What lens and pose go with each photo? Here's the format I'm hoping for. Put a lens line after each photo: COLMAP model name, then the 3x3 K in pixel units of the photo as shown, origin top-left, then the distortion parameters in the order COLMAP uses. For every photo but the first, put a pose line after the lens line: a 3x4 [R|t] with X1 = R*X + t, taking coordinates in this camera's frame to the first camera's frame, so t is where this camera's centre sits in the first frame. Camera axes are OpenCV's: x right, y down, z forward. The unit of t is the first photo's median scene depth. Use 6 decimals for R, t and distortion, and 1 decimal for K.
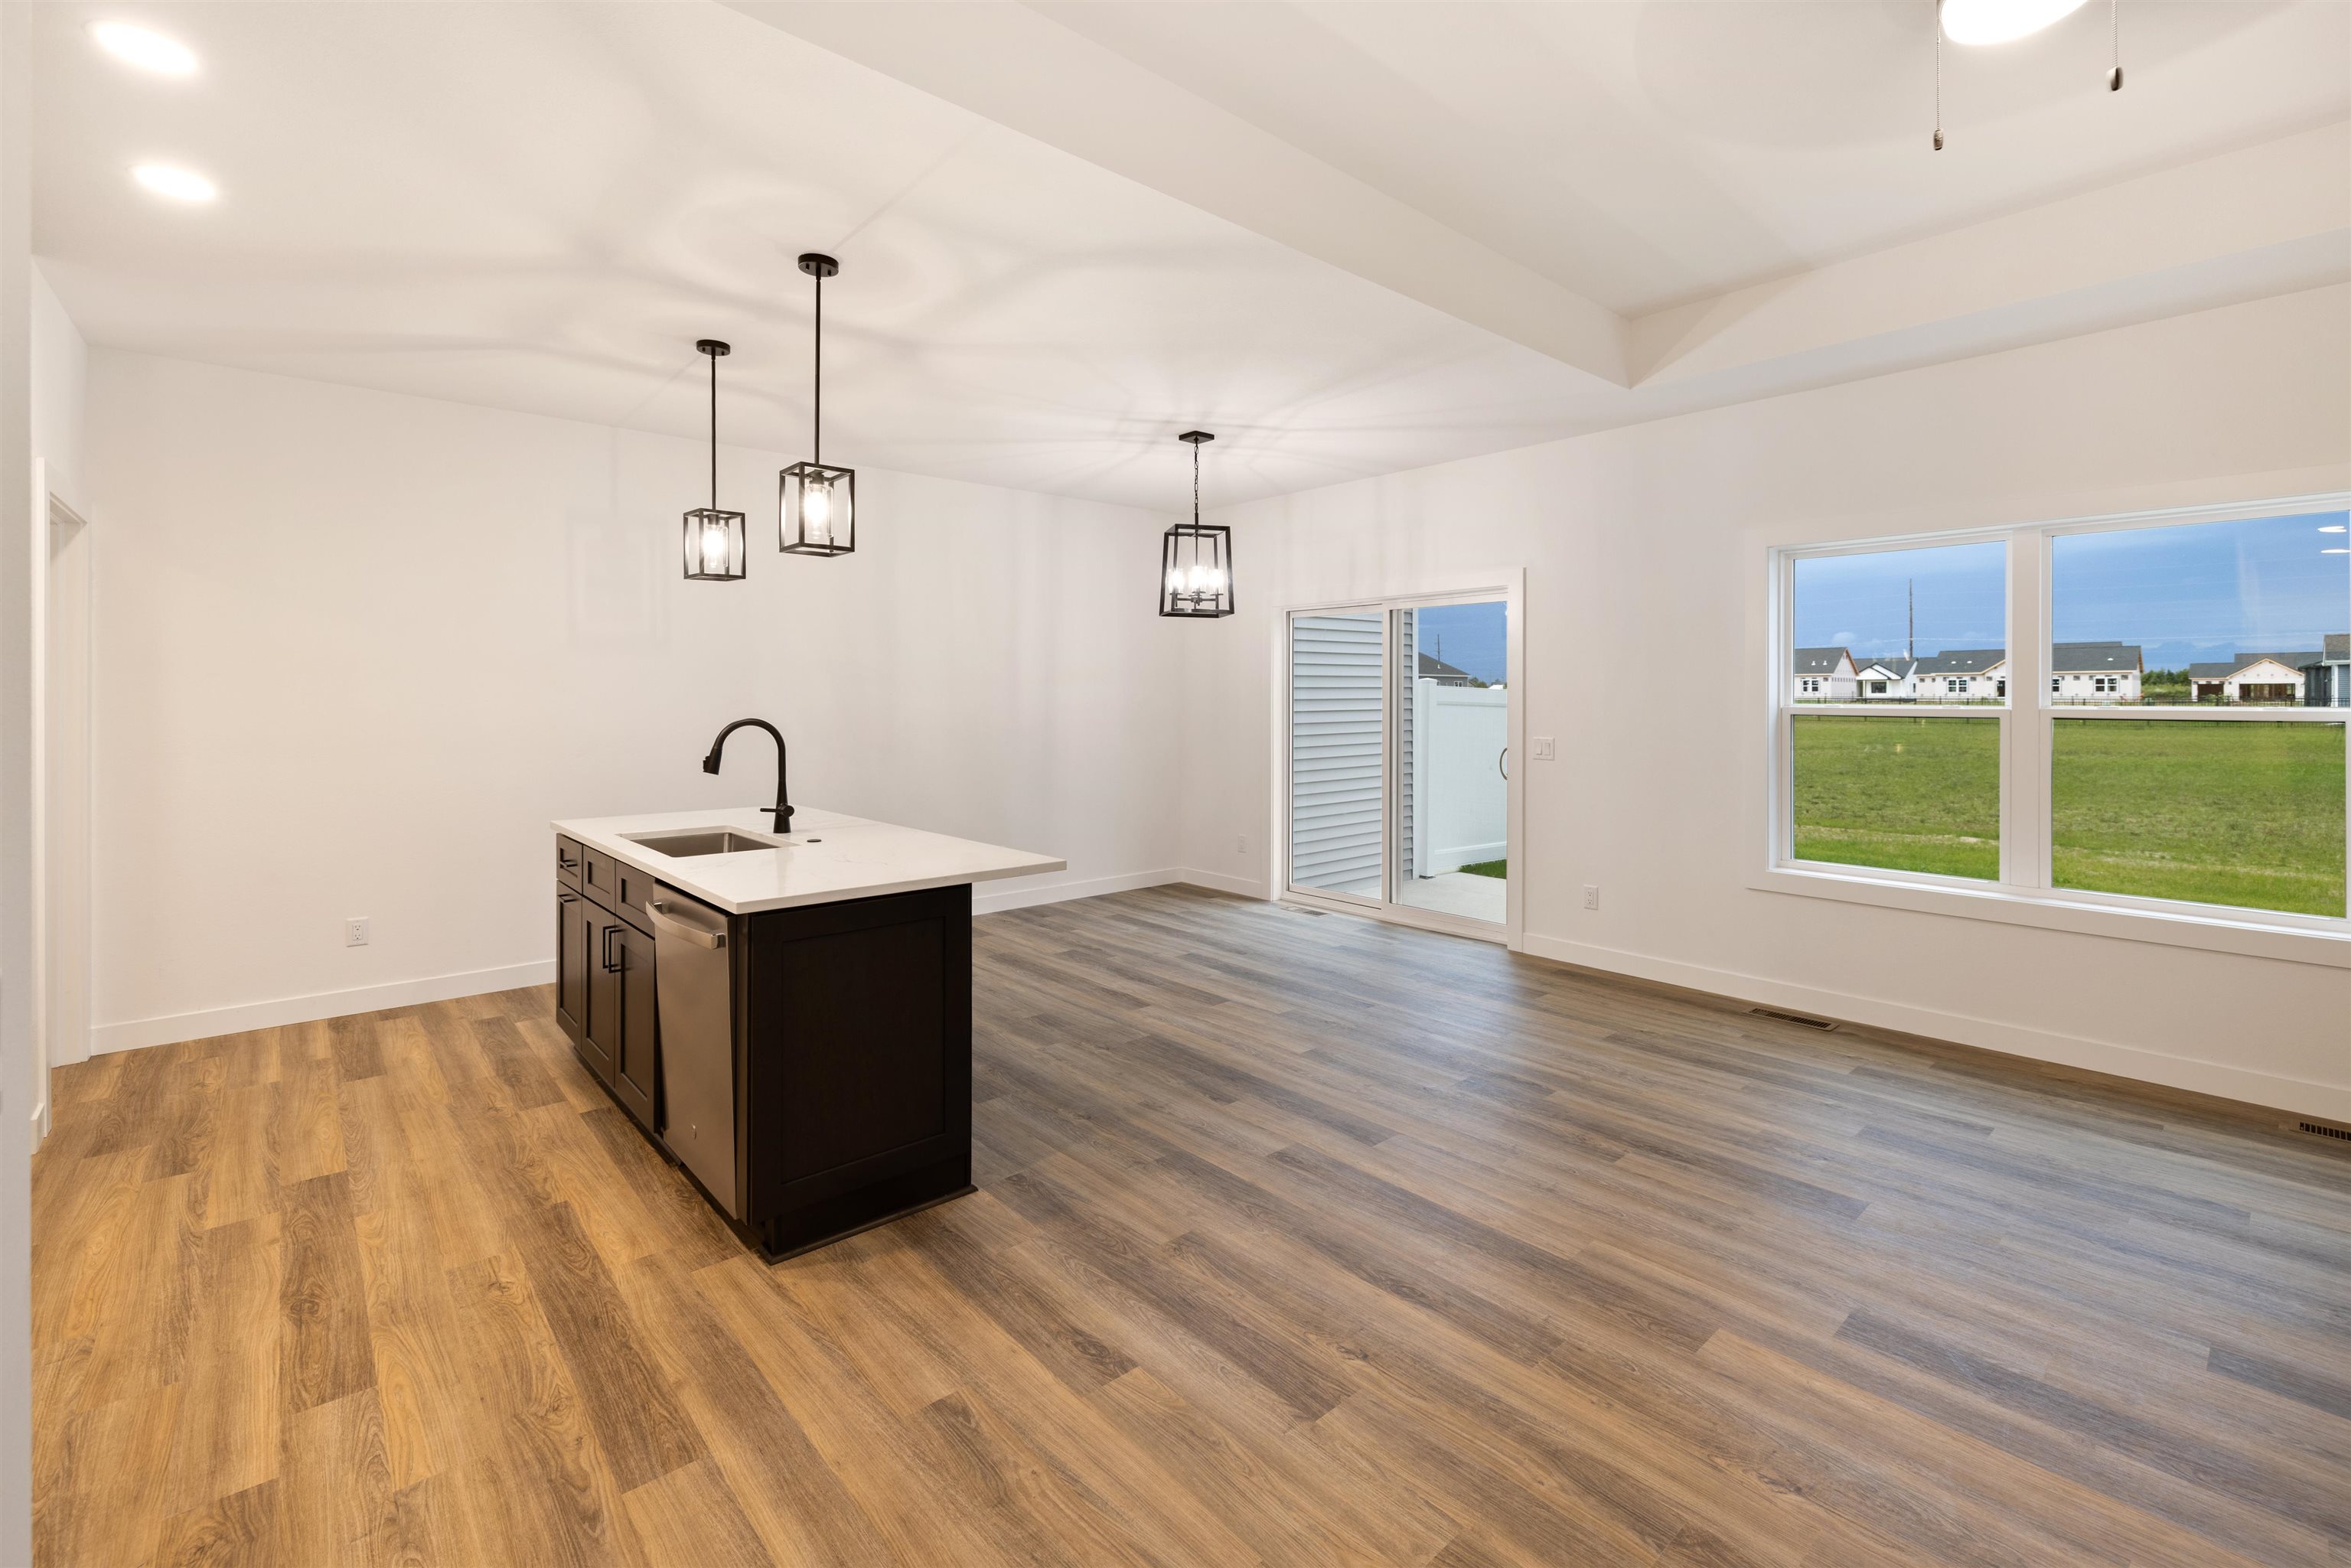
lens RADIAL K [[1016.1, 0, 1172.1], [0, 1016.1, 686.4], [0, 0, 1]] dist [-0.001123, -0.001376]
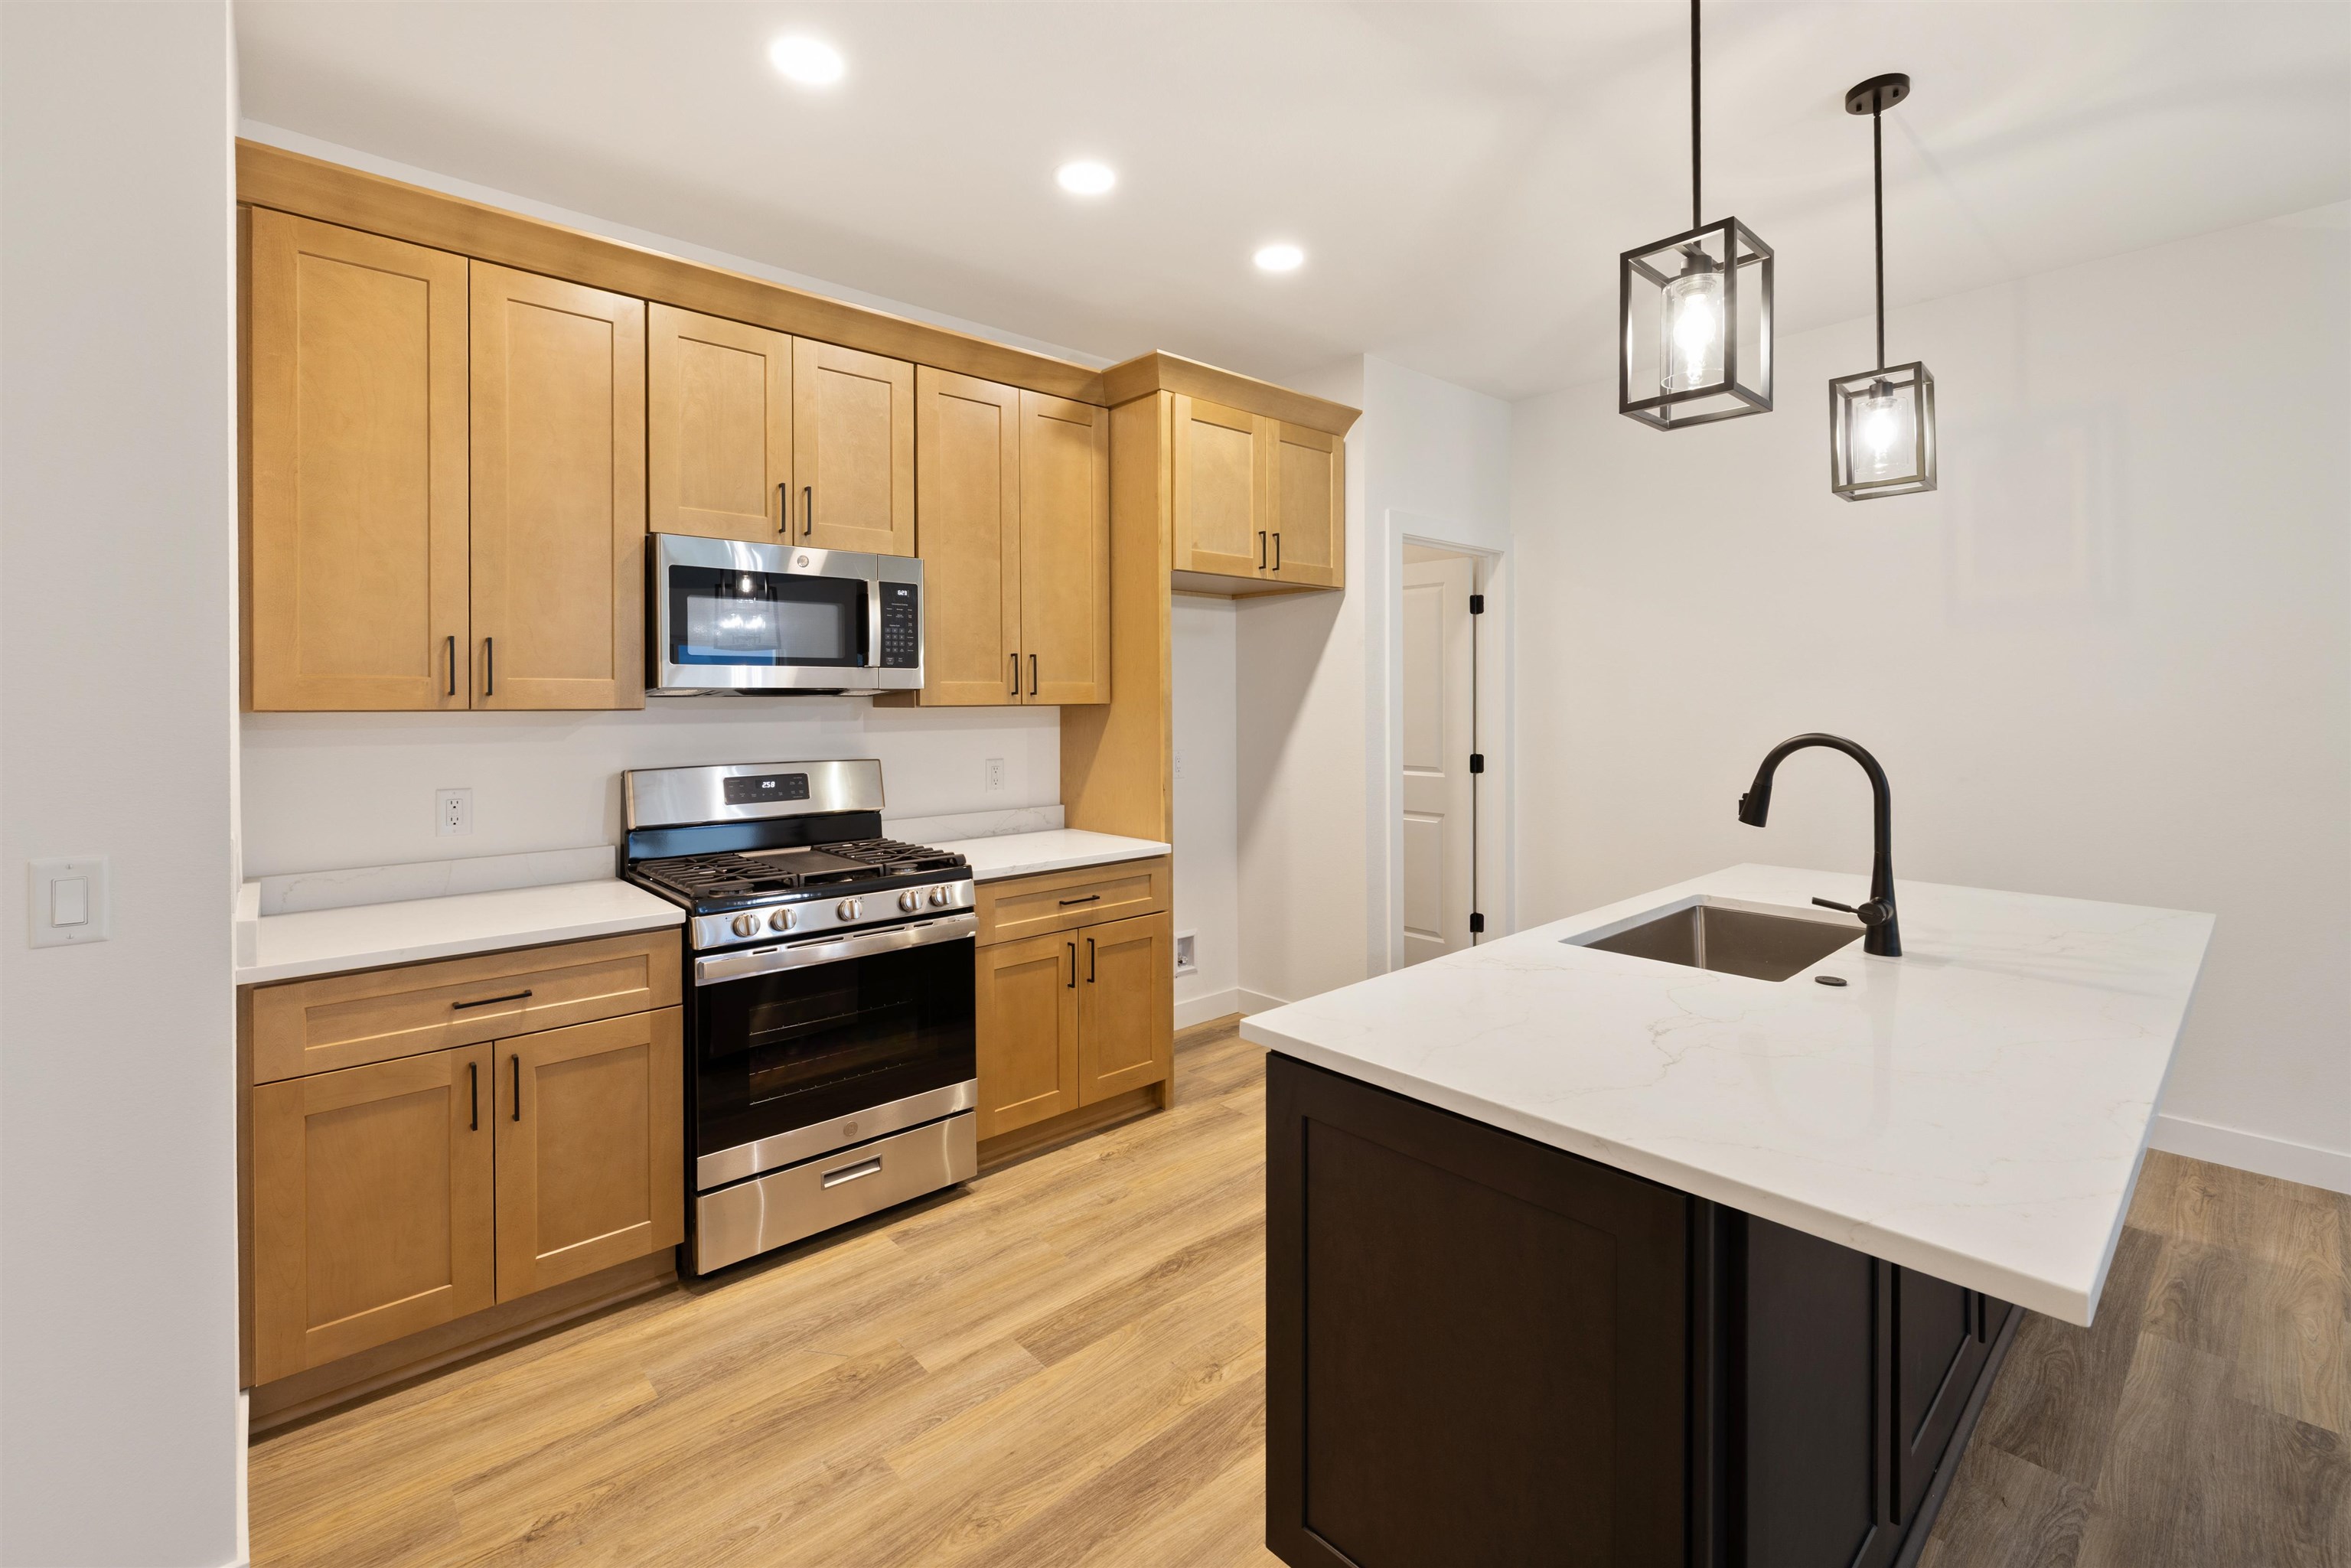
lens RADIAL K [[1016.1, 0, 1167.6], [0, 1016.1, 697.3], [0, 0, 1]] dist [-0.001123, -0.001376]
pose [[0.004843, -0.002638, -0.999985, 0.186514], [0.015445, 0.999877, -0.002563, 0.010208], [0.999869, -0.015433, 0.004883, 0.846101]]
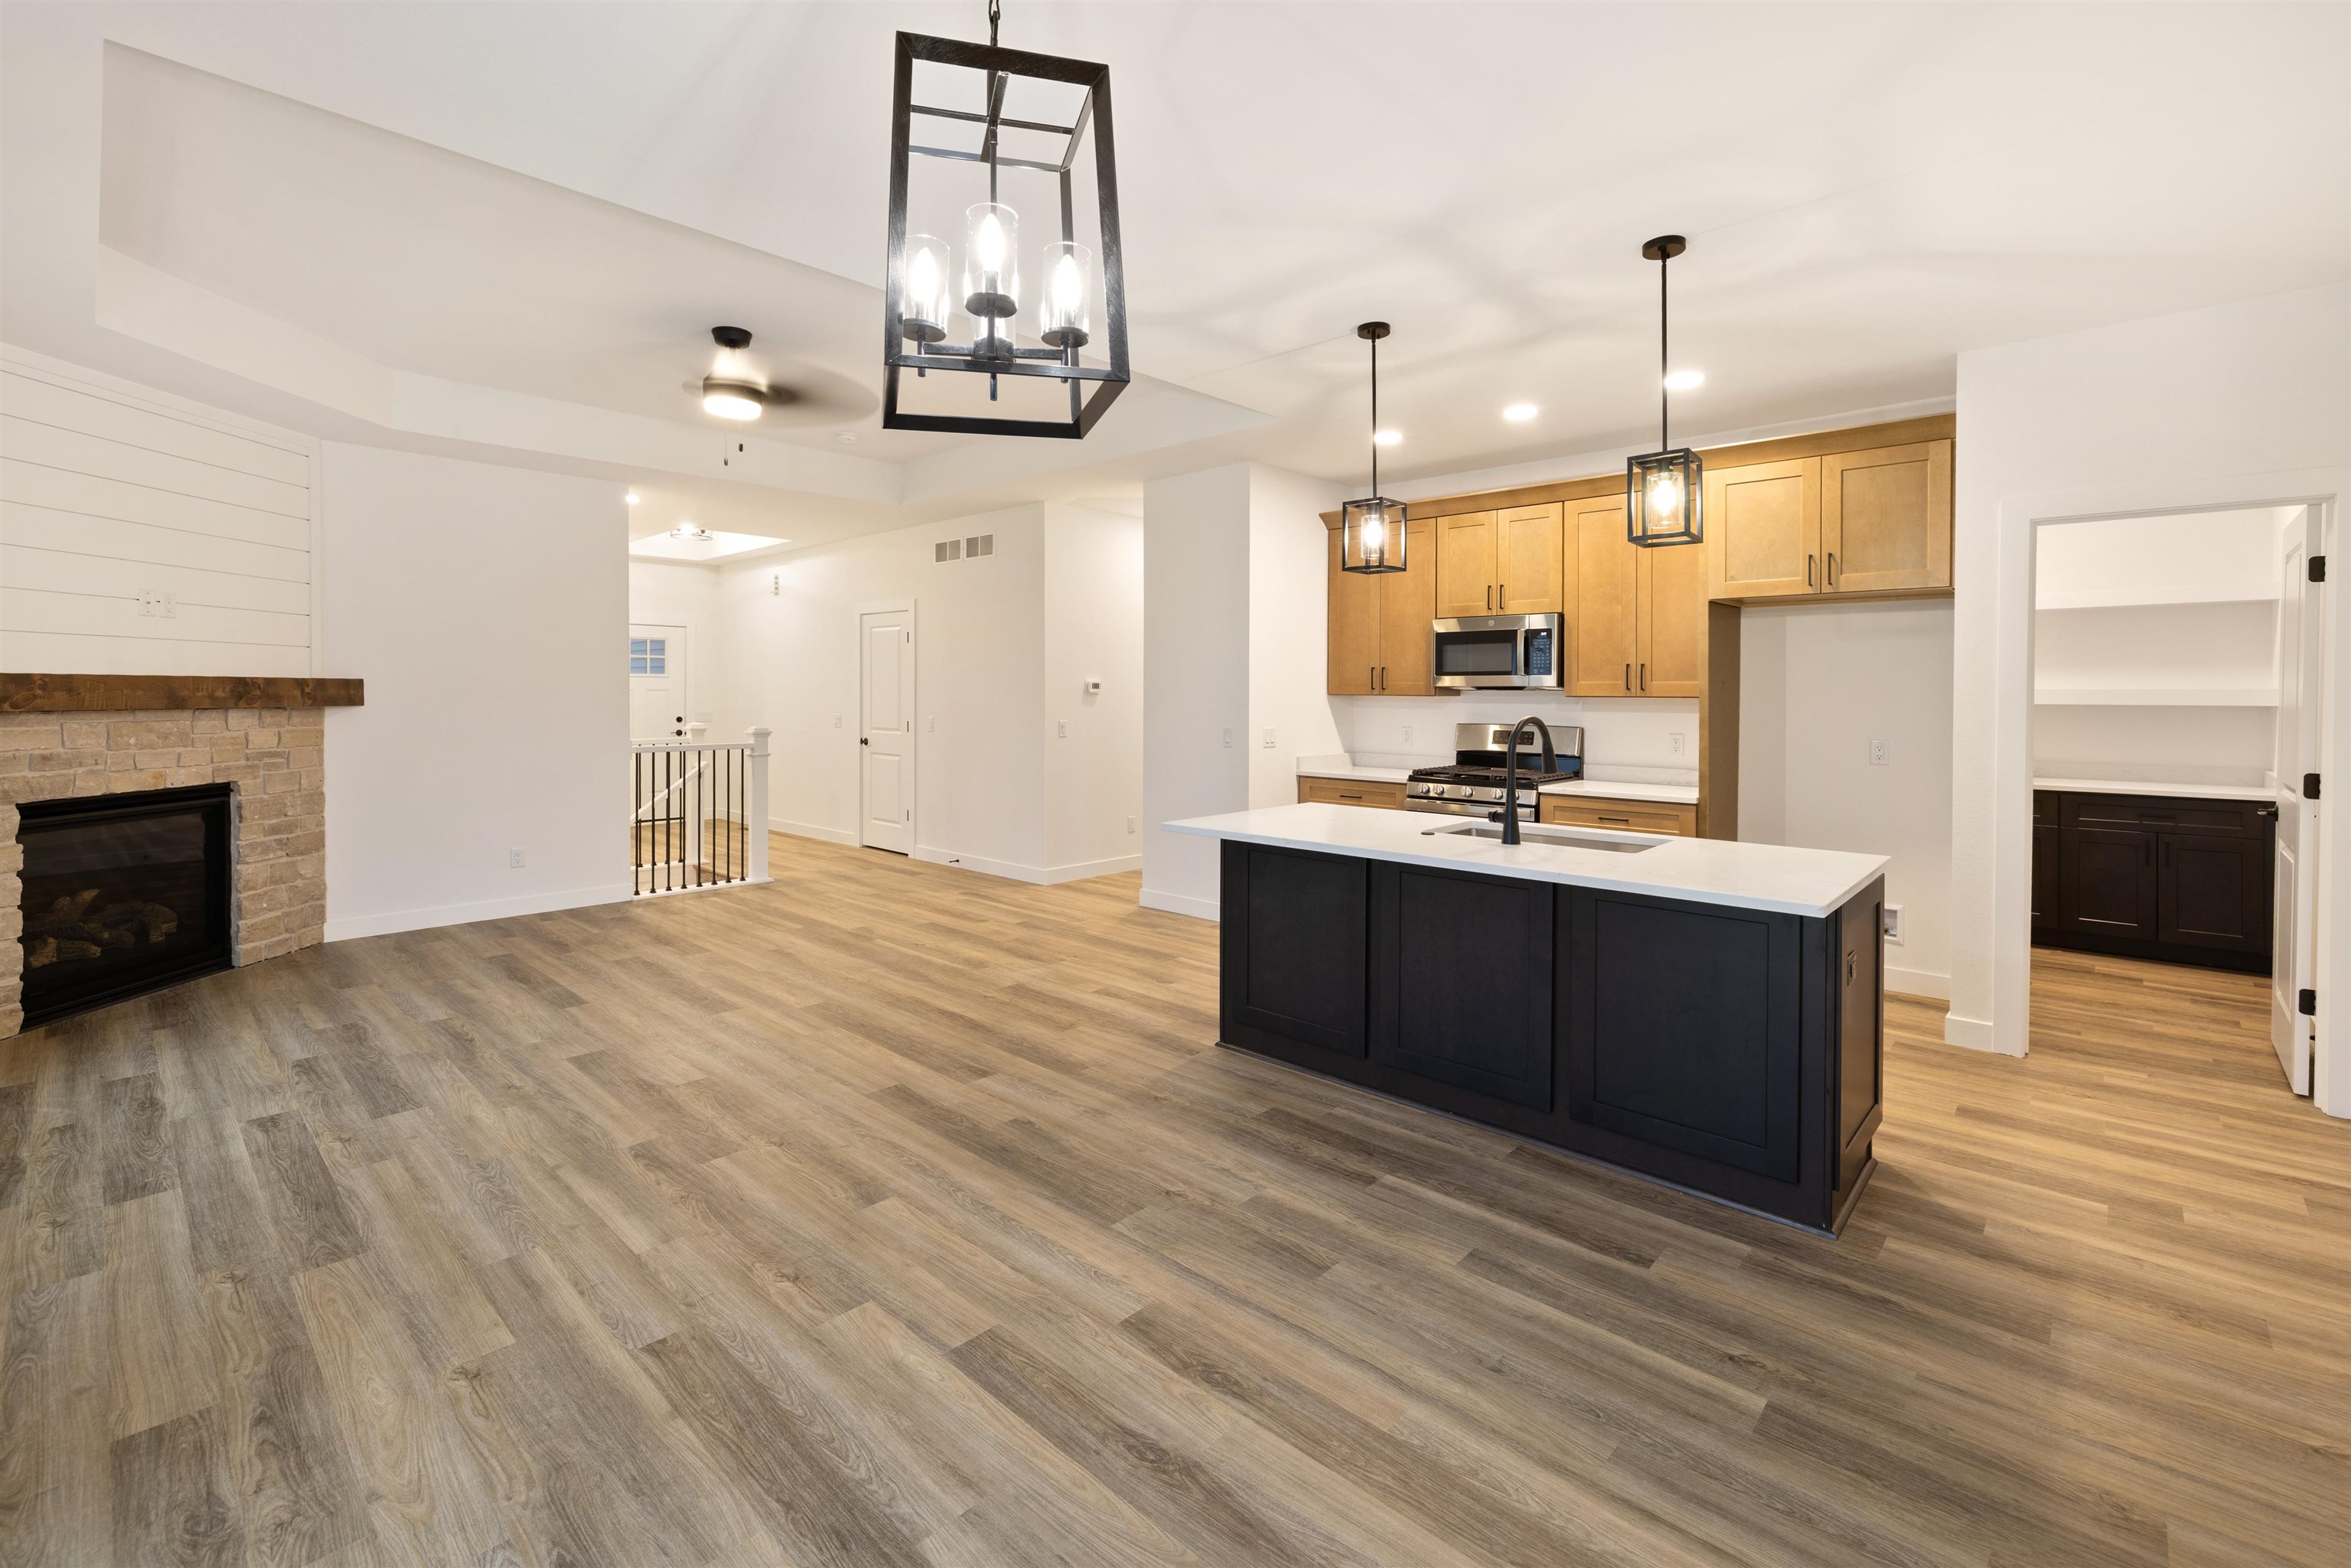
lens RADIAL K [[1016.1, 0, 1174.4], [0, 1016.1, 701.3], [0, 0, 1]] dist [-0.001123, -0.001376]
pose [[-0.995100, -0.002480, -0.098842, 0.003908], [-0.002566, 0.999996, 0.000748, 0.023244], [0.098840, 0.000998, -0.995103, 2.504767]]
